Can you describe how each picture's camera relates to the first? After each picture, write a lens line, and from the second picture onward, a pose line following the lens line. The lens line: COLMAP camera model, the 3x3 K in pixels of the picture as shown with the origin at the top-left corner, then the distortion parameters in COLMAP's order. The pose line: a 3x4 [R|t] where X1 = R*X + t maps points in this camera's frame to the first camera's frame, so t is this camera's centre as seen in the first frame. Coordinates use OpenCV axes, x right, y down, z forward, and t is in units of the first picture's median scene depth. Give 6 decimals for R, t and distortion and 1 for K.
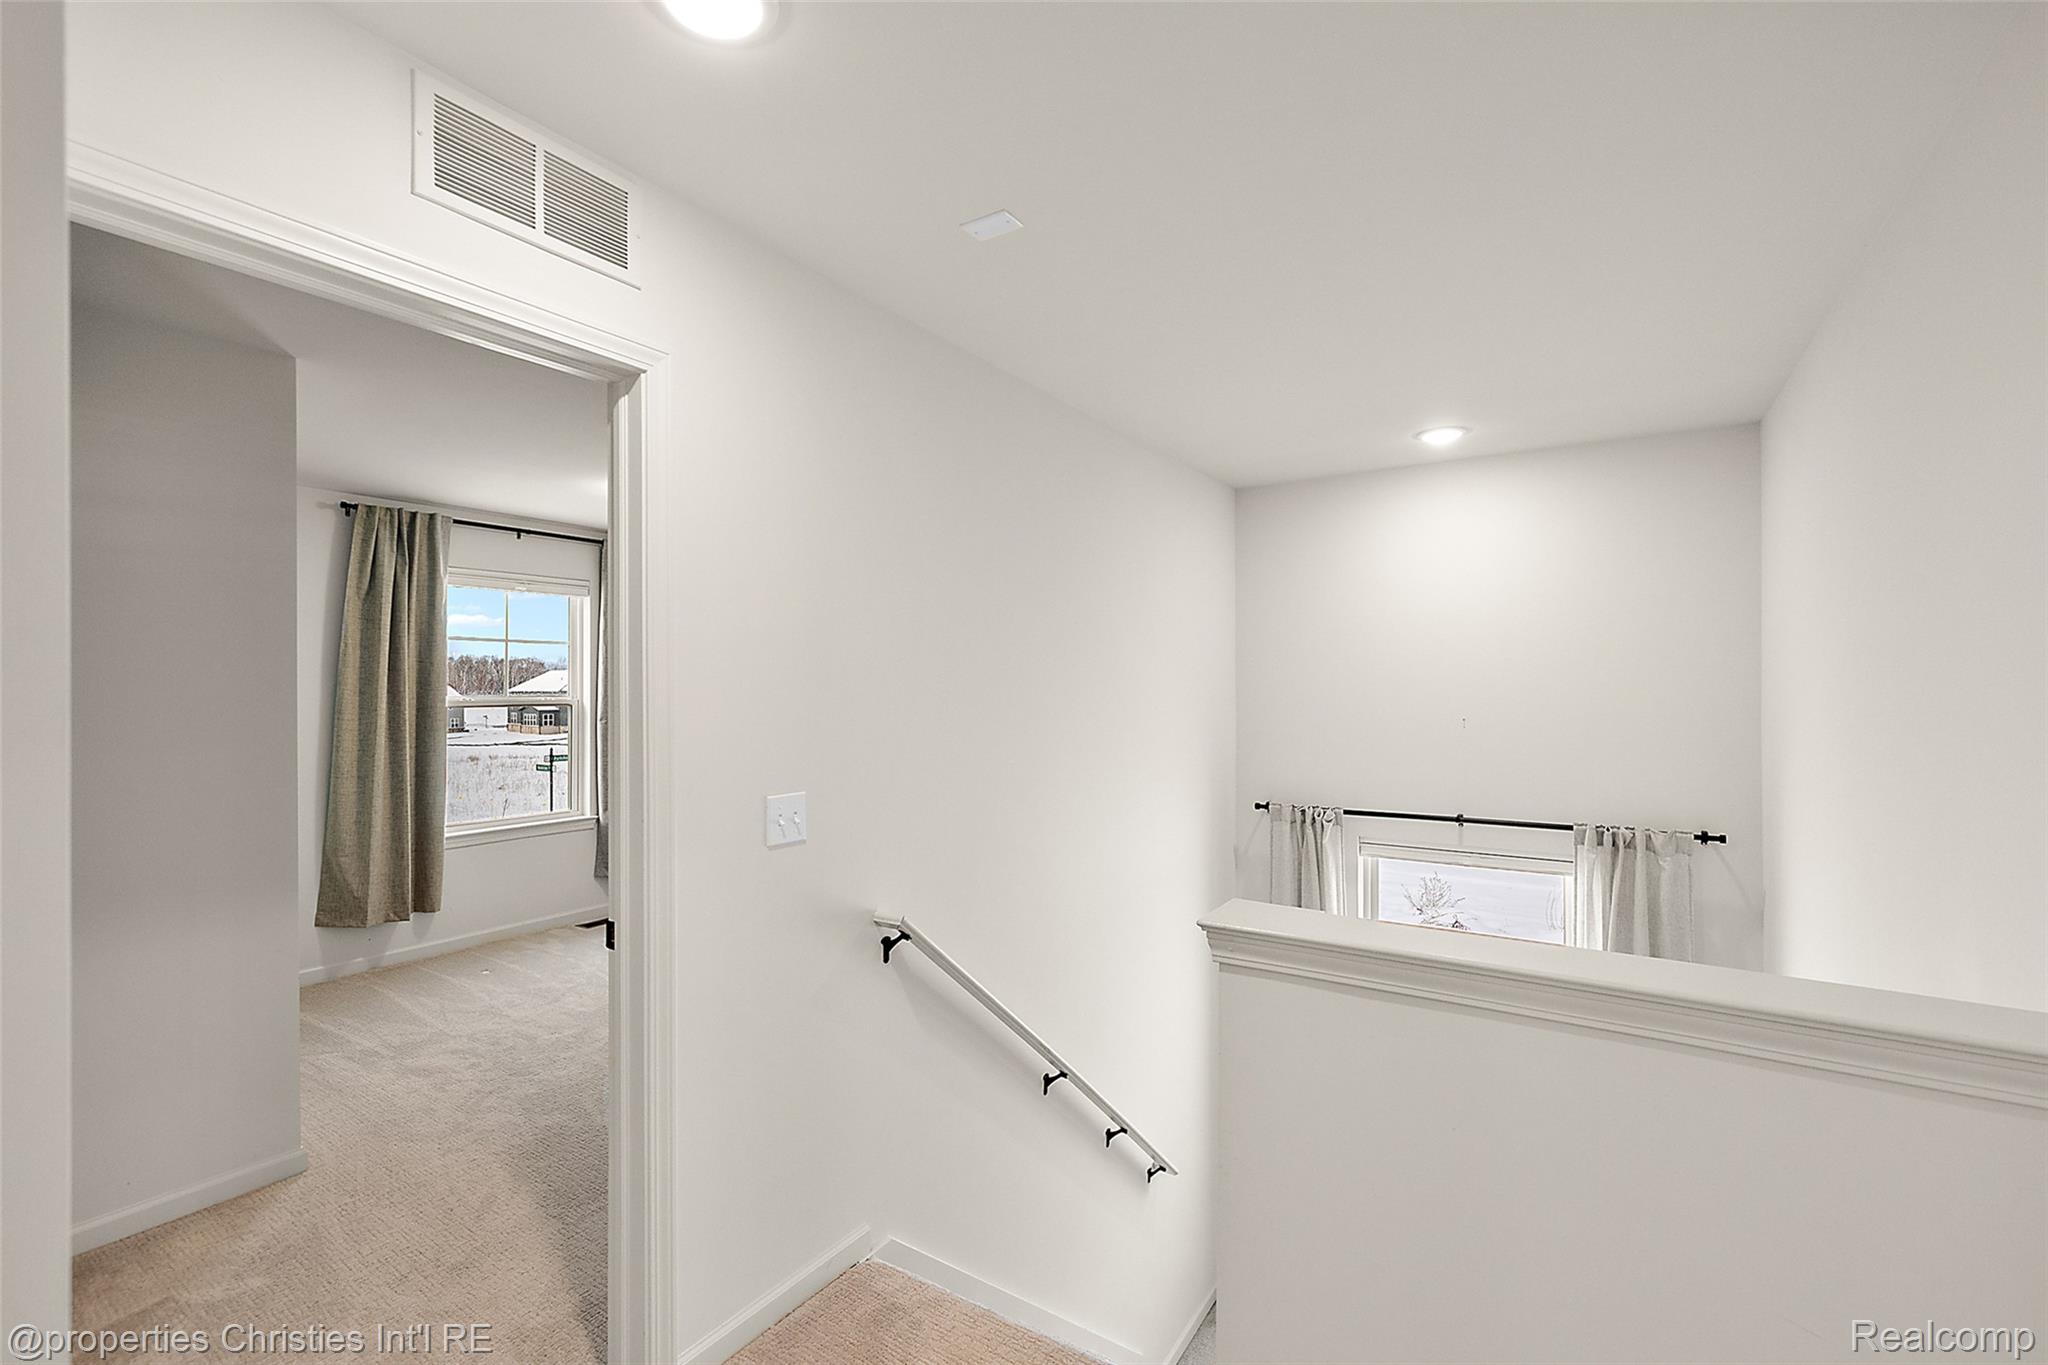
lens RADIAL K [[876.0, 0, 1026.9], [0, 876.0, 684.9], [0, 0, 1]] dist [-0.000170, 0.000234]
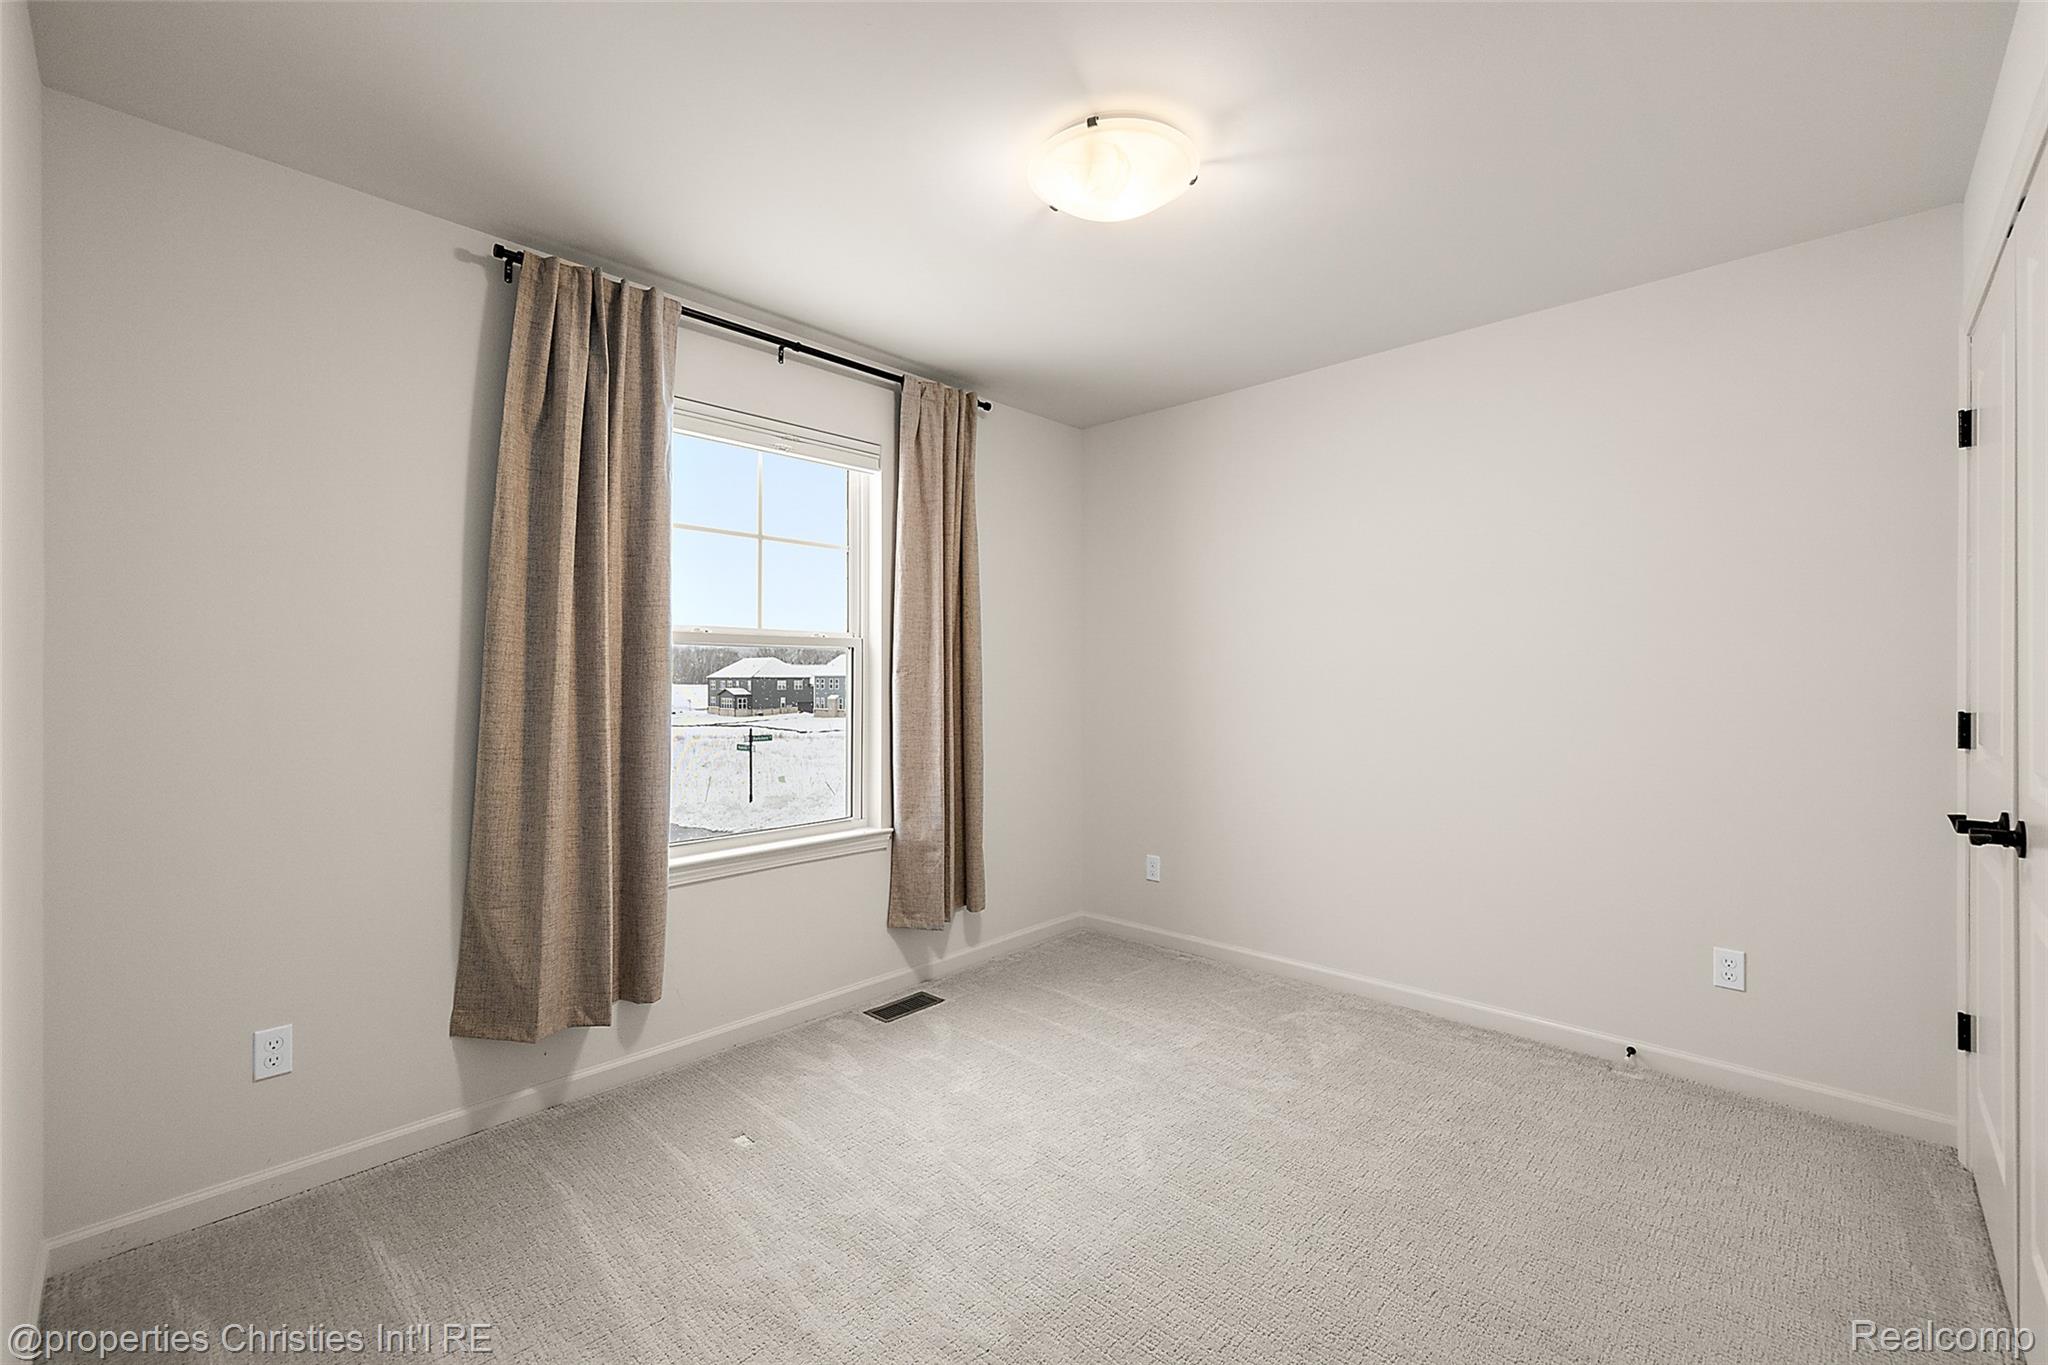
lens RADIAL K [[876.0, 0, 1041.2], [0, 876.0, 670.9], [0, 0, 1]] dist [-0.000170, 0.000234]
pose [[0.985330, 0.000981, -0.170657, -0.346993], [-0.001063, 0.999999, -0.000387, 0.048639], [0.170657, 0.000563, 0.985330, 0.507347]]
